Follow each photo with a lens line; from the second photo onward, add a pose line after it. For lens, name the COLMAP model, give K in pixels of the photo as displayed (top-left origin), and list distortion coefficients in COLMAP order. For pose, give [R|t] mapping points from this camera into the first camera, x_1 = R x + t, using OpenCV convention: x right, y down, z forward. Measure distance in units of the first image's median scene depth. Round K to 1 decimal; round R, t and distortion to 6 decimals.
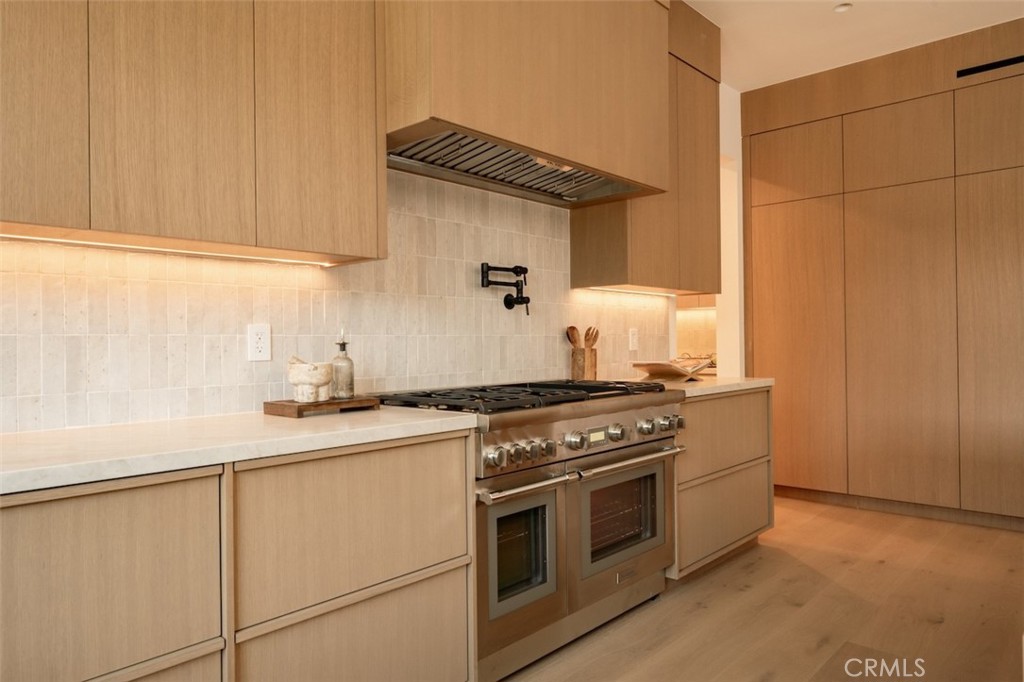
lens RADIAL K [[675.3, 0, 511.7], [0, 675.3, 338.0], [0, 0, 1]] dist [0.007873, 0.002434]
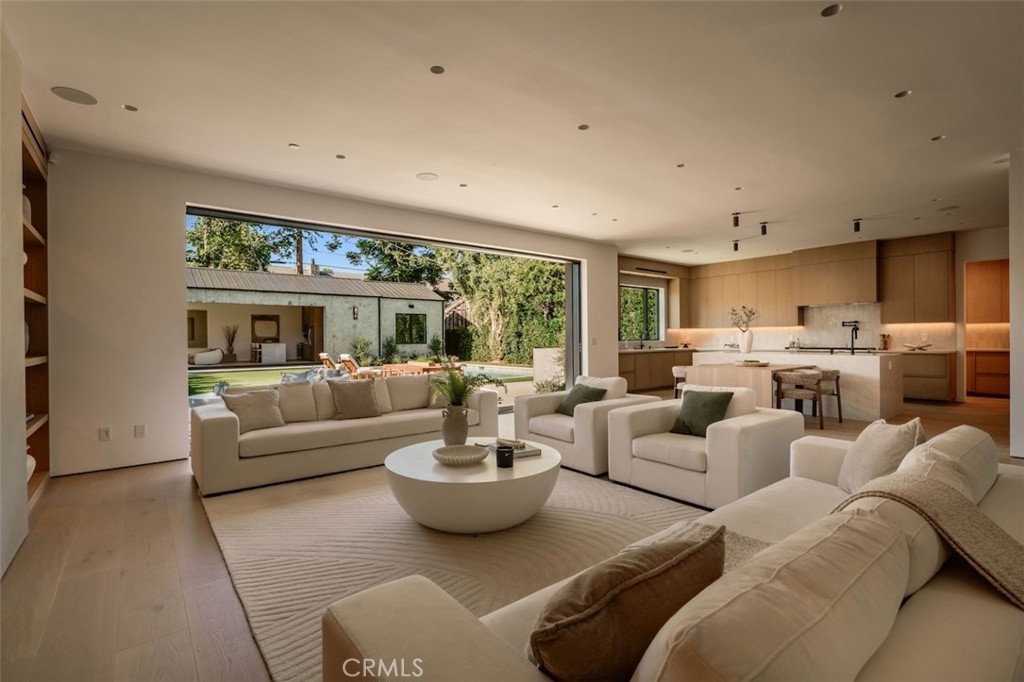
lens RADIAL K [[467.9, 0, 510.6], [0, 467.9, 343.2], [0, 0, 1]] dist [-0.002584, -0.001746]
pose [[-0.162392, 0.009174, -0.986684, 3.404956], [0.002853, 0.999957, 0.008828, 0.005562], [0.986722, -0.001381, -0.162411, -0.727525]]
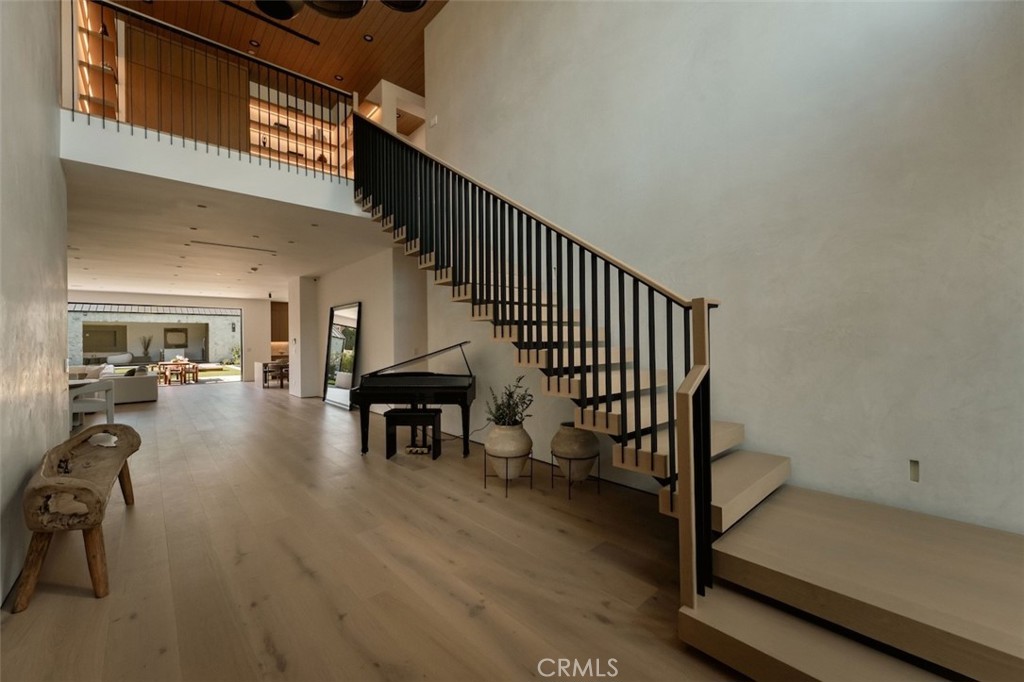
lens RADIAL K [[404.2, 0, 515.3], [0, 404.2, 342.3], [0, 0, 1]] dist [-0.005889, 0.000485]
pose [[-0.095366, -0.000180, -0.995442, 5.112734], [0.005226, 0.999986, -0.000682, -0.033681], [0.995429, -0.005267, -0.095364, 3.058338]]
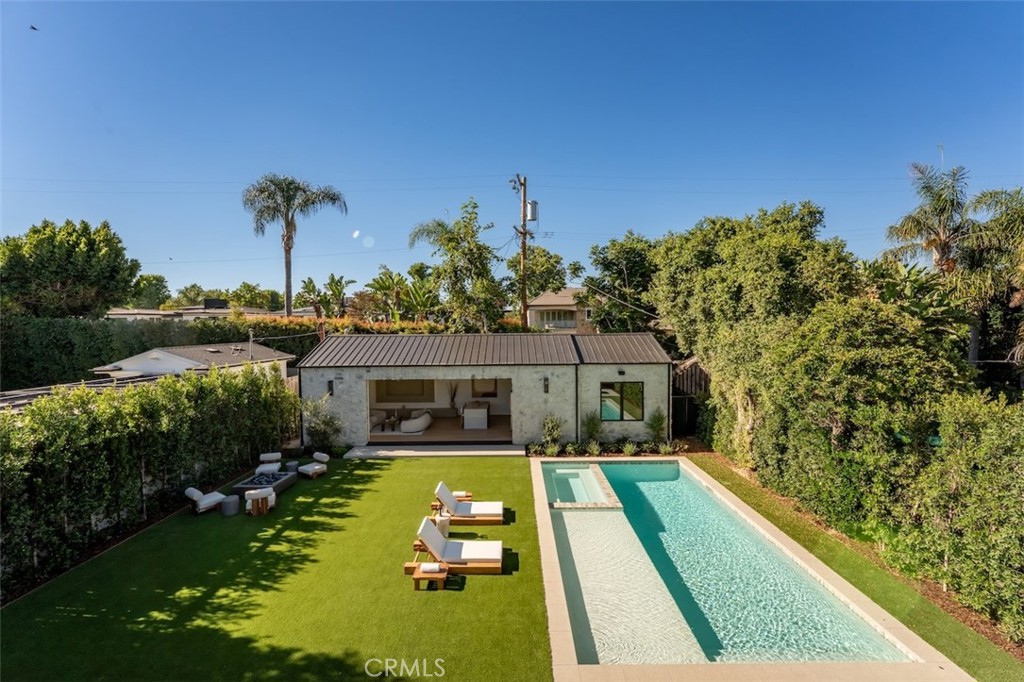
lens RADIAL K [[404.2, 0, 516.1], [0, 404.2, 341.1], [0, 0, 1]] dist [-0.005889, 0.000485]
pose [[-0.740365, 0.030559, -0.671510, 0.214369], [0.006183, 0.999233, 0.038656, -1.234673], [0.672176, 0.024468, -0.739987, -0.727222]]
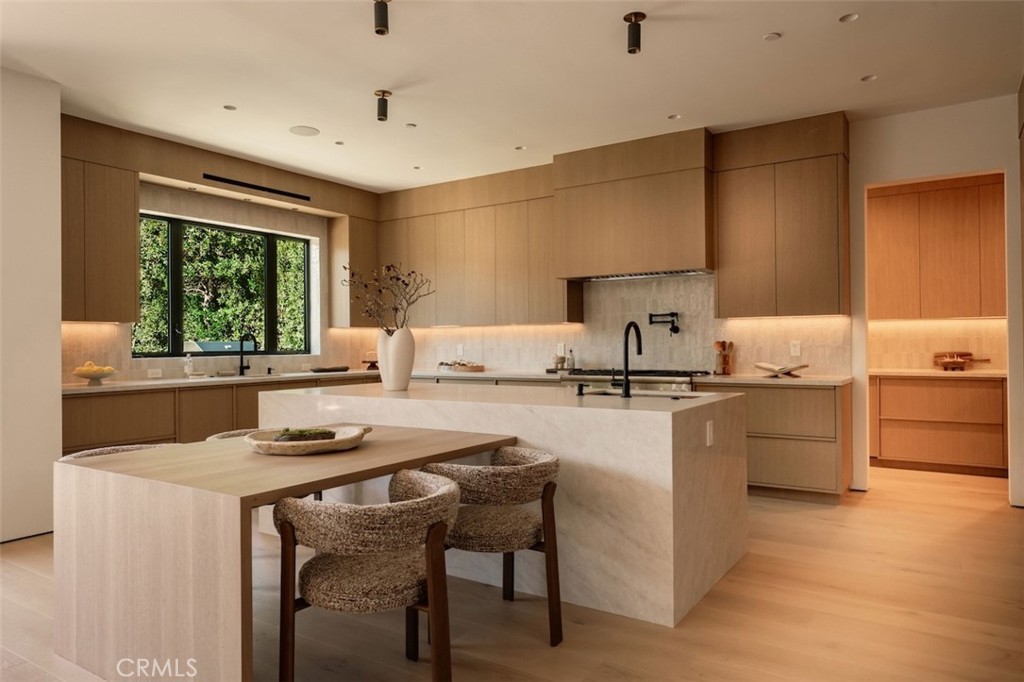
lens RADIAL K [[675.3, 0, 511.1], [0, 675.3, 336.6], [0, 0, 1]] dist [0.007873, 0.002434]
pose [[0.153072, -0.014917, -0.988102, 1.955825], [0.002691, 0.999889, -0.014678, -0.005212], [0.988211, -0.000412, 0.153095, 0.211736]]
